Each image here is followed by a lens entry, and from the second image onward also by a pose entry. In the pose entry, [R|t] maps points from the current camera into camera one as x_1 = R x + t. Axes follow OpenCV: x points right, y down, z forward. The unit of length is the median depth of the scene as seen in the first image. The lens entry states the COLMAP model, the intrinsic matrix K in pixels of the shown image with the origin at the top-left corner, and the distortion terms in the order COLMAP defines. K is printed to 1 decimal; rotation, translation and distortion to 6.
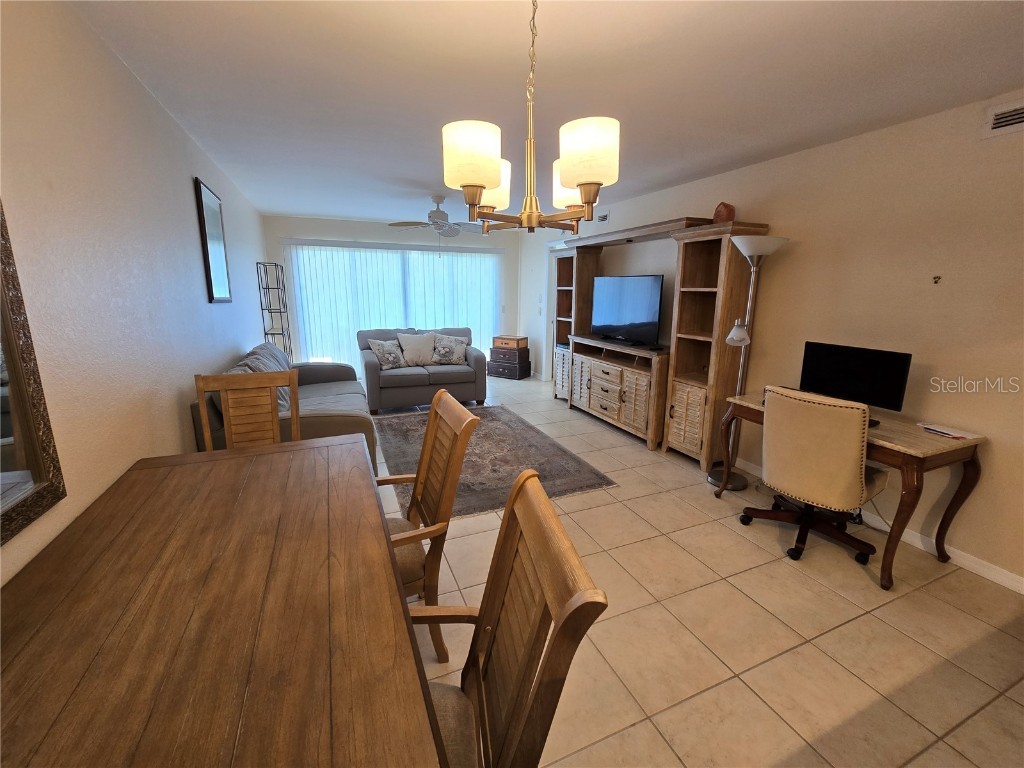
lens RADIAL K [[418.9, 0, 510.3], [0, 418.9, 381.1], [0, 0, 1]] dist [-0.002943, 0.000124]
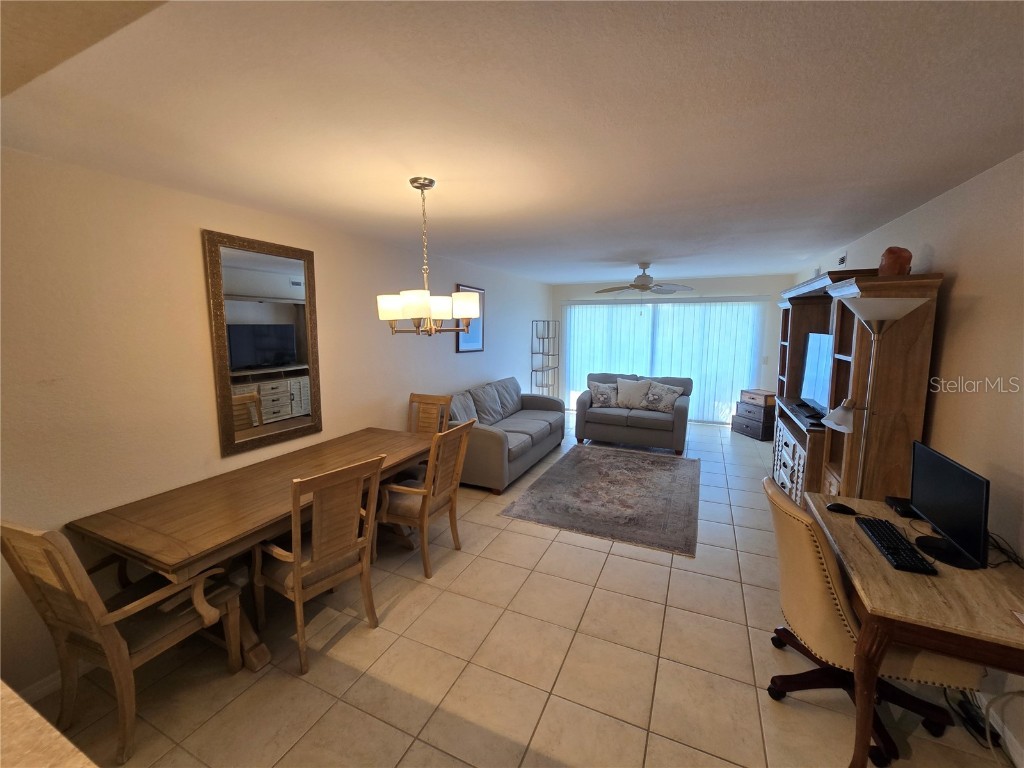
lens RADIAL K [[418.9, 0, 513.4], [0, 418.9, 380.6], [0, 0, 1]] dist [-0.002943, 0.000124]
pose [[0.679048, 0.087566, -0.728853, 0.403591], [-0.150128, 0.988441, -0.021116, -0.041777], [0.718579, 0.123760, 0.684345, 0.001402]]
